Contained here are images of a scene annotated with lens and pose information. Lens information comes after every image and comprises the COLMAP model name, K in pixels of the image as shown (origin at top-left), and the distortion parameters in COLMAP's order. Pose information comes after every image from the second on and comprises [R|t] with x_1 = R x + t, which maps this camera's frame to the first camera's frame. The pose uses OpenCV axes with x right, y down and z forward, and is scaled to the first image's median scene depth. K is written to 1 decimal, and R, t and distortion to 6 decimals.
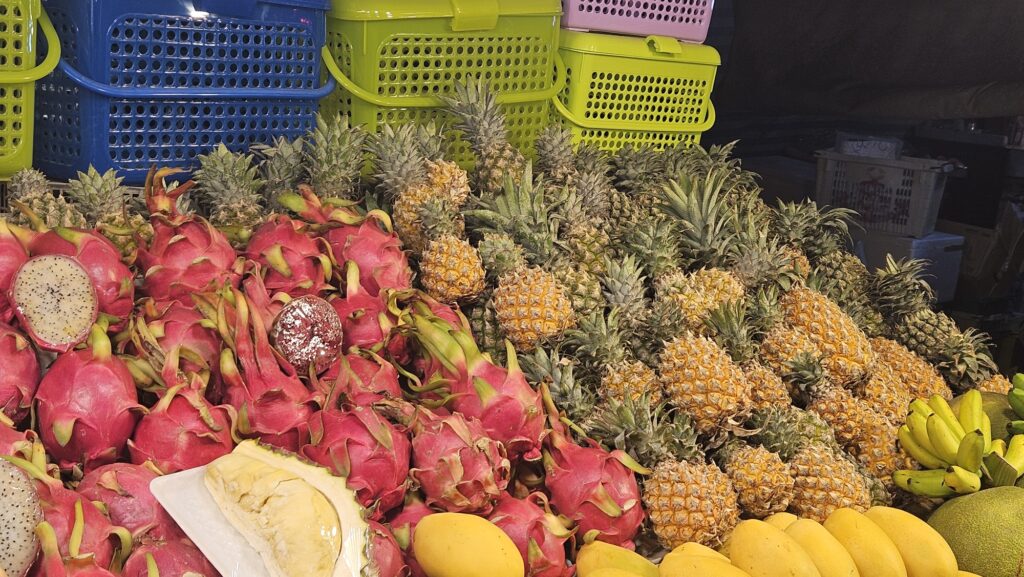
lens RADIAL K [[1365.8, 0, 512.0], [0, 1365.8, 288.5], [0, 0, 1]] dist [0.089506, -0.019876]
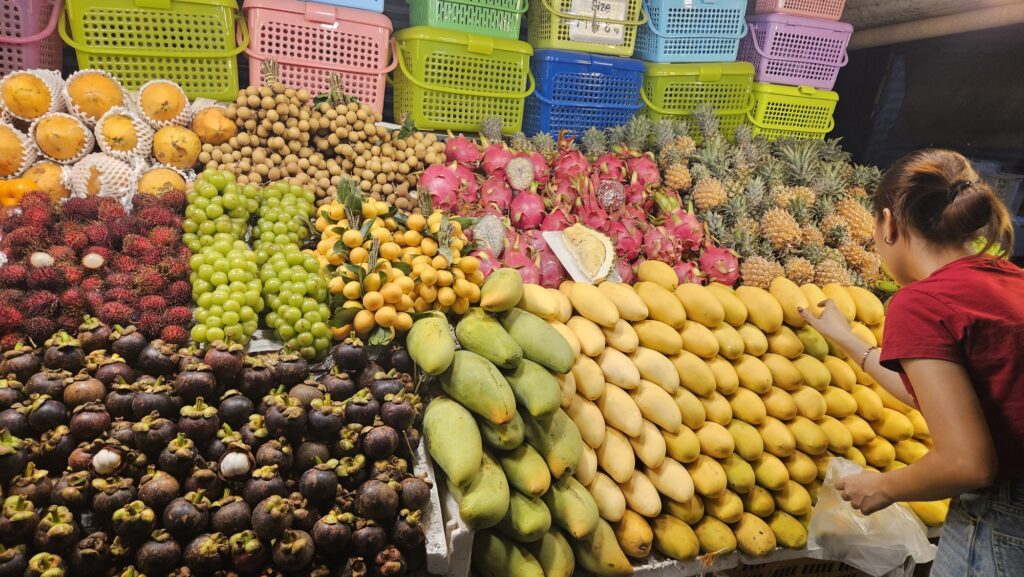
lens RADIAL K [[693.6, 0, 512.0], [0, 693.6, 288.5], [0, 0, 1]] dist [0.064379, -0.052900]
pose [[0.926207, 0.106442, -0.361679, 0.154053], [-0.083485, 0.993407, 0.078565, 0.110250], [0.367657, -0.042573, 0.928987, -0.262974]]
